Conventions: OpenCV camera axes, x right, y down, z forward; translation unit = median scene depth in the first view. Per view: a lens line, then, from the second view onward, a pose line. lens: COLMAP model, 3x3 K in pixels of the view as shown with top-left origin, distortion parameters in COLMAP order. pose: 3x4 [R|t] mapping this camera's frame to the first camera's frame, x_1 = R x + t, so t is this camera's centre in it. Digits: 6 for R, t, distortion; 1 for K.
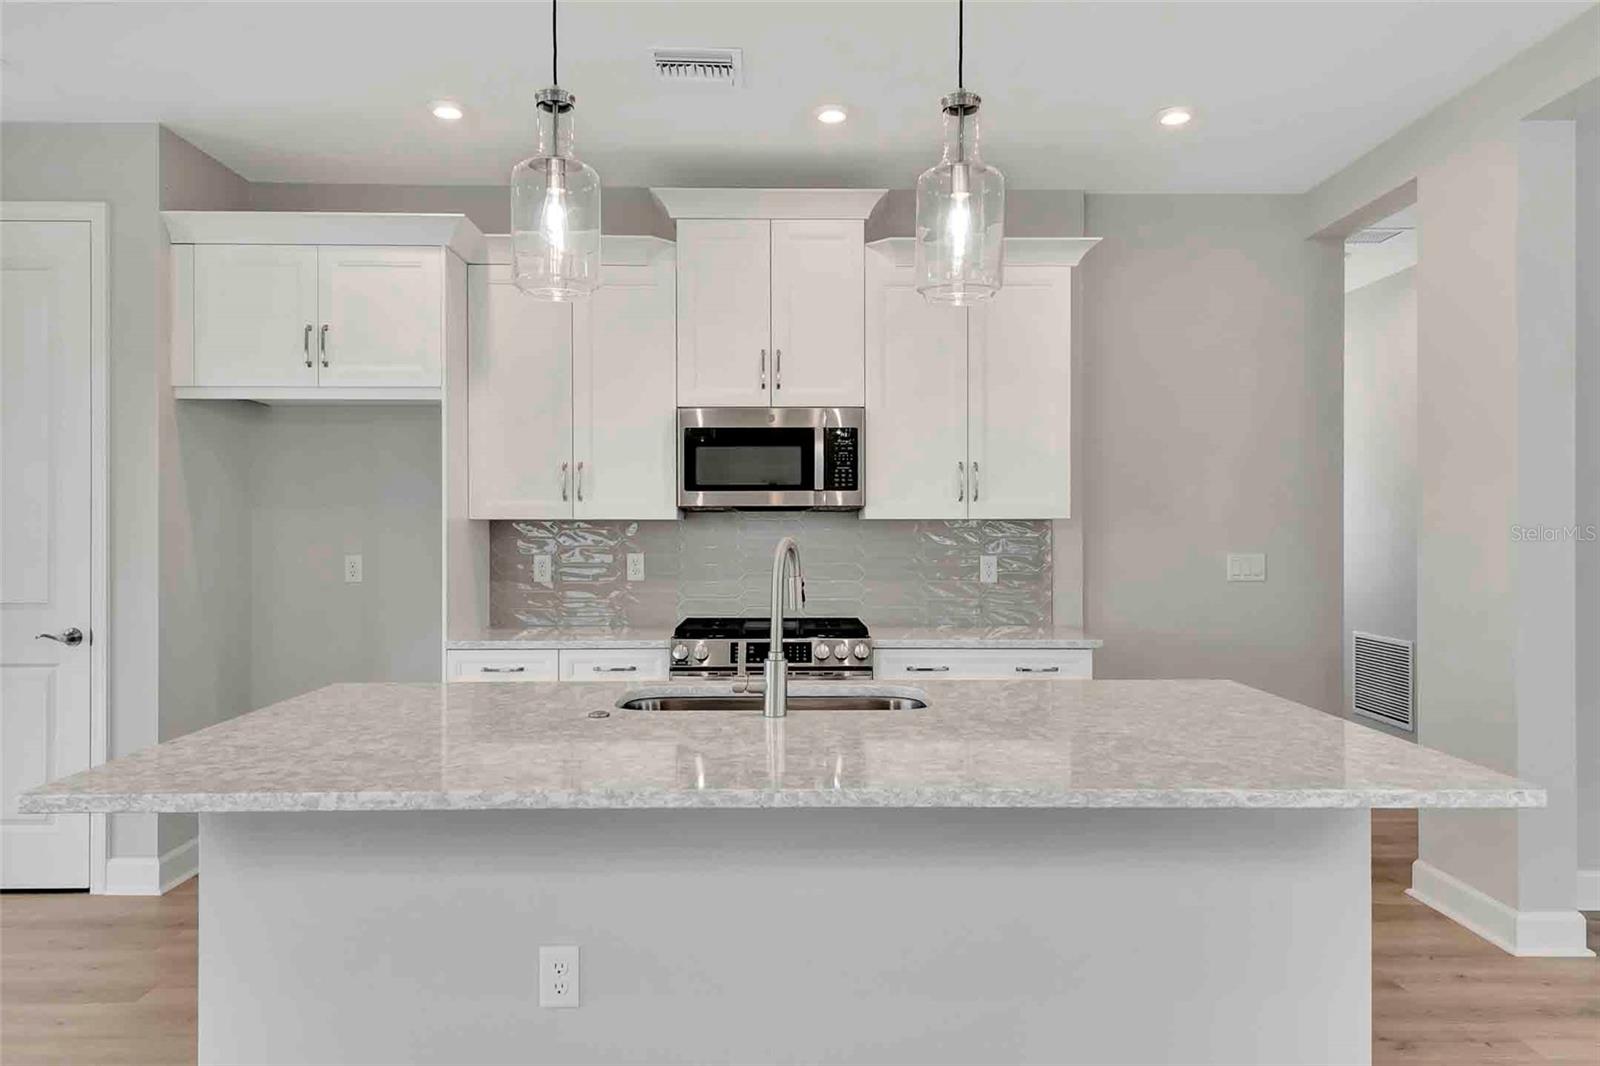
lens RADIAL K [[1113.0, 0, 813.4], [0, 1113.0, 529.5], [0, 0, 1]] dist [0.016458, -0.000875]
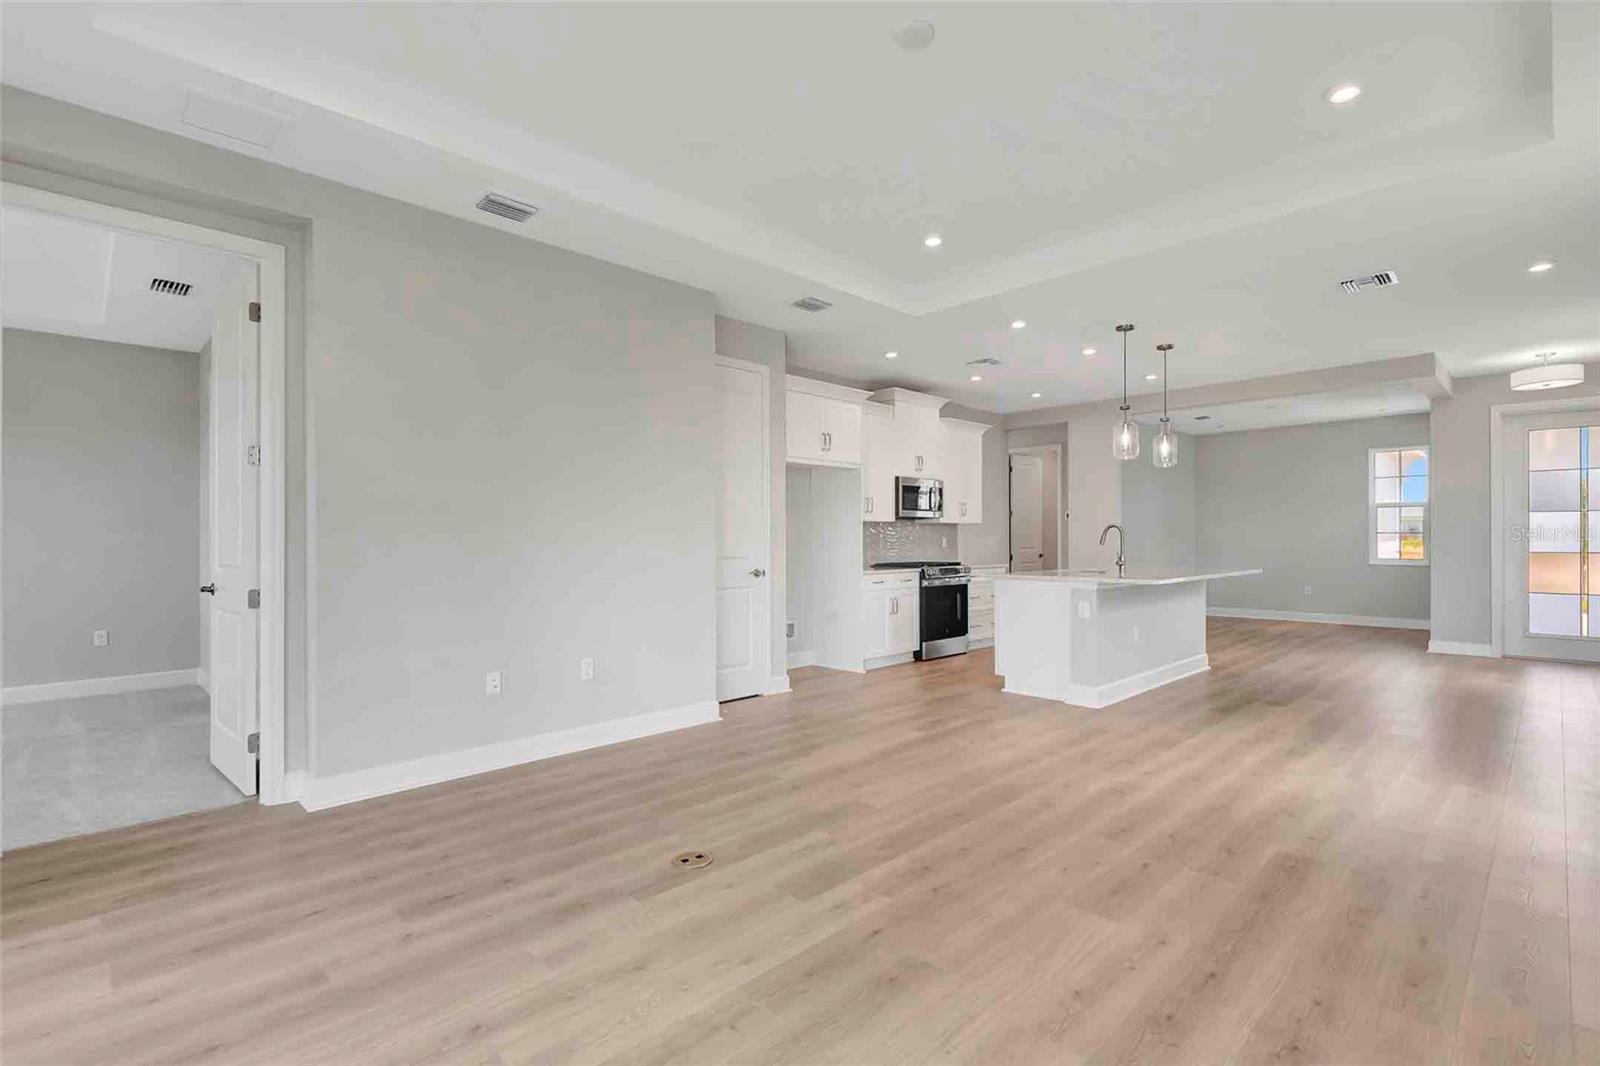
lens RADIAL K [[732.1, 0, 800.0], [0, 732.1, 533.0], [0, 0, 1]] dist [0.036067, -0.023493]
pose [[0.732131, 0.004852, 0.681146, -1.408002], [0.003776, 0.999930, -0.011182, 0.034134], [-0.681153, 0.010758, 0.732062, -0.041545]]
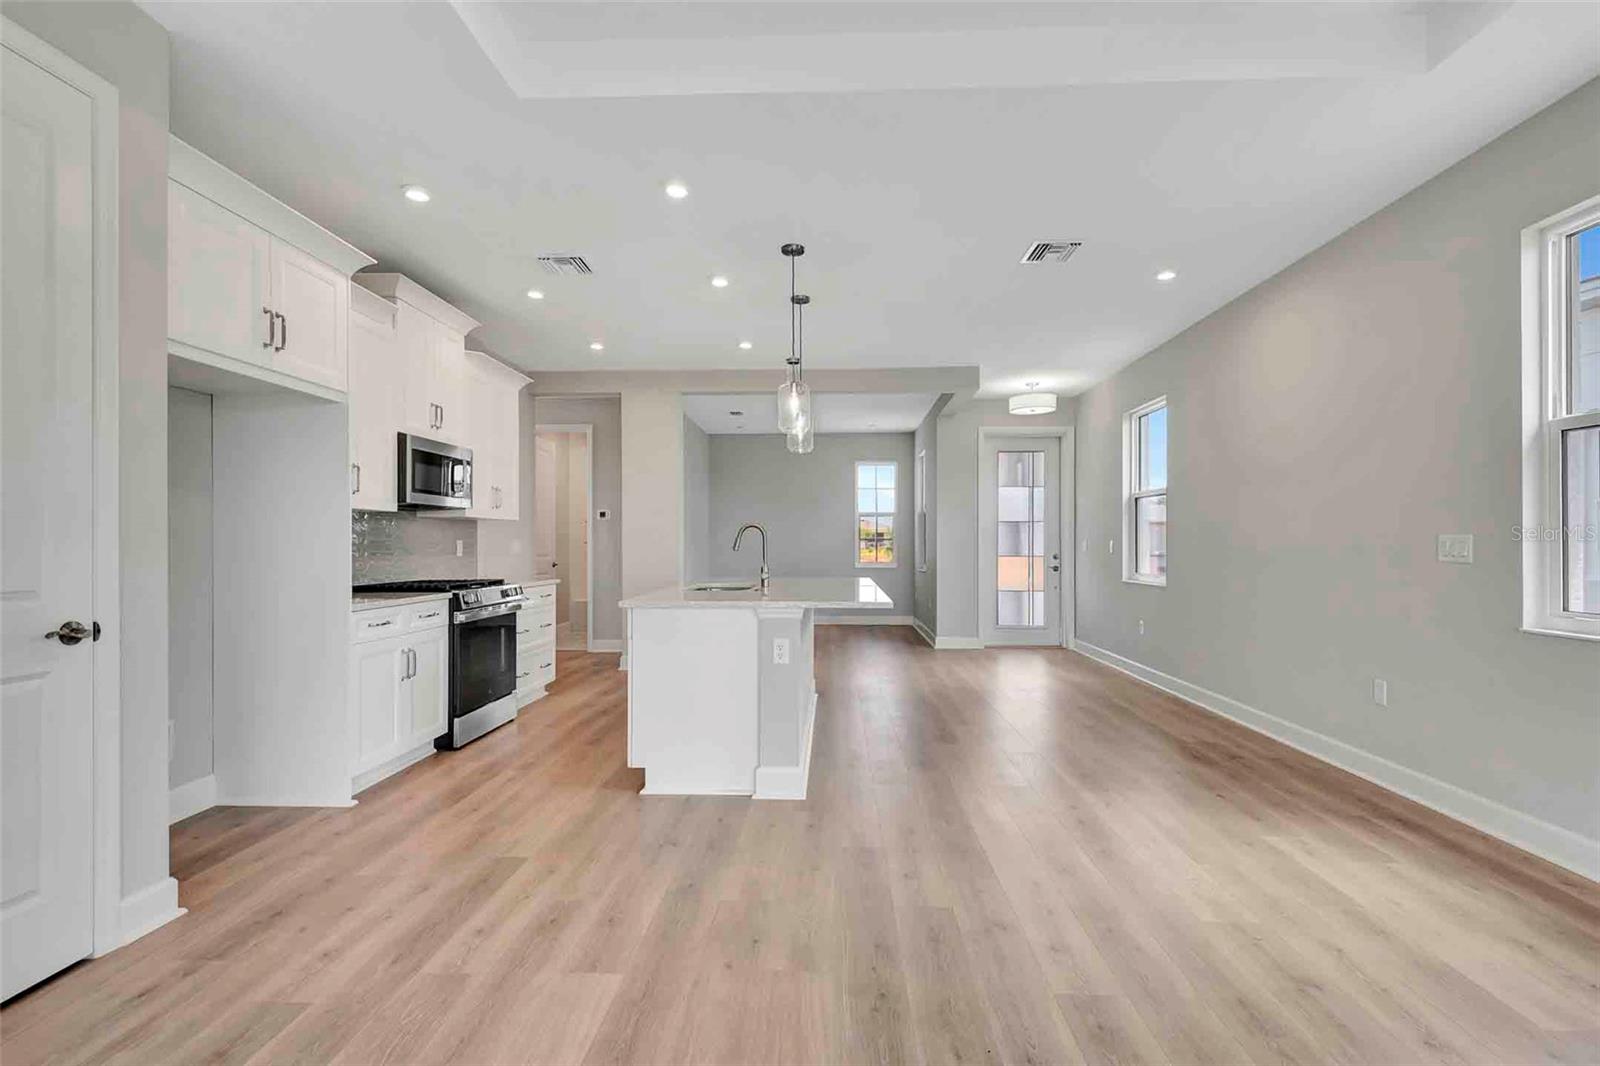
lens RADIAL K [[740.8, 0, 803.9], [0, 740.8, 542.5], [0, 0, 1]] dist [0.041148, -0.024840]
pose [[0.068661, 0.002553, 0.997637, -1.049291], [0.002444, 0.999993, -0.002727, 0.033854], [-0.997637, 0.002626, 0.068654, 0.433808]]
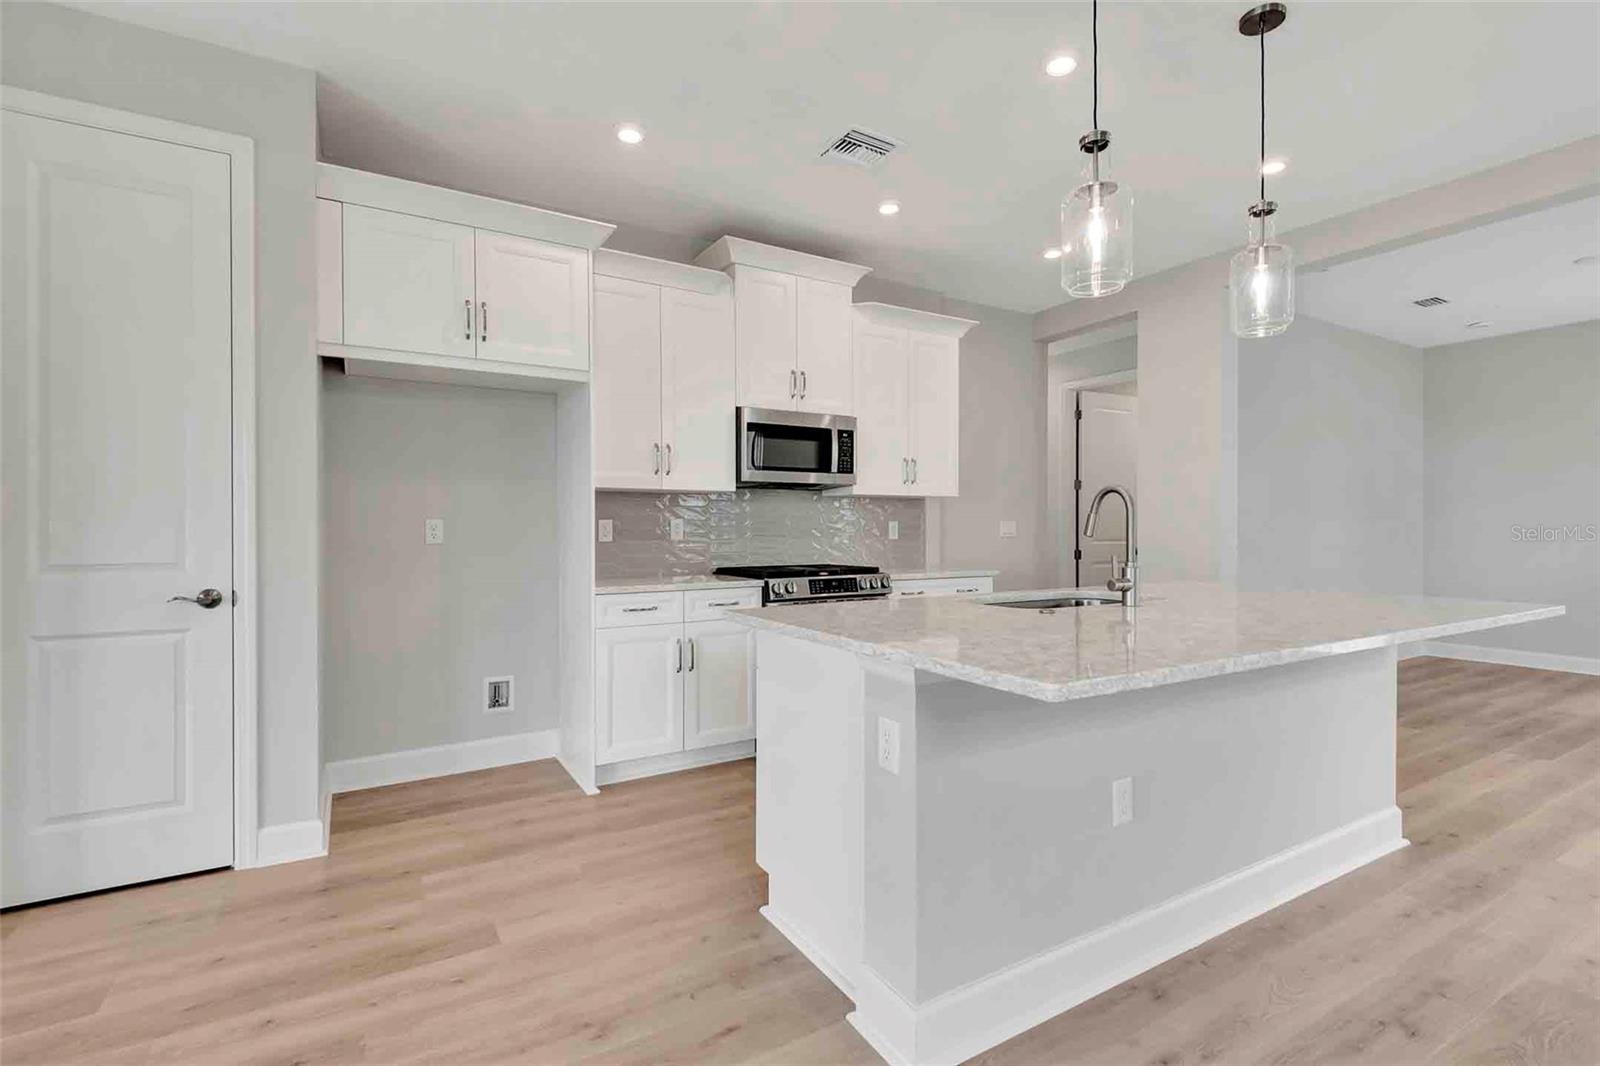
lens RADIAL K [[732.1, 0, 800.0], [0, 732.1, 533.0], [0, 0, 1]] dist [0.036067, -0.023493]
pose [[0.871613, -0.004884, 0.490171, -0.494628], [0.003008, 0.999985, 0.004616, 0.037103], [-0.490186, -0.002549, 0.871614, 0.209404]]
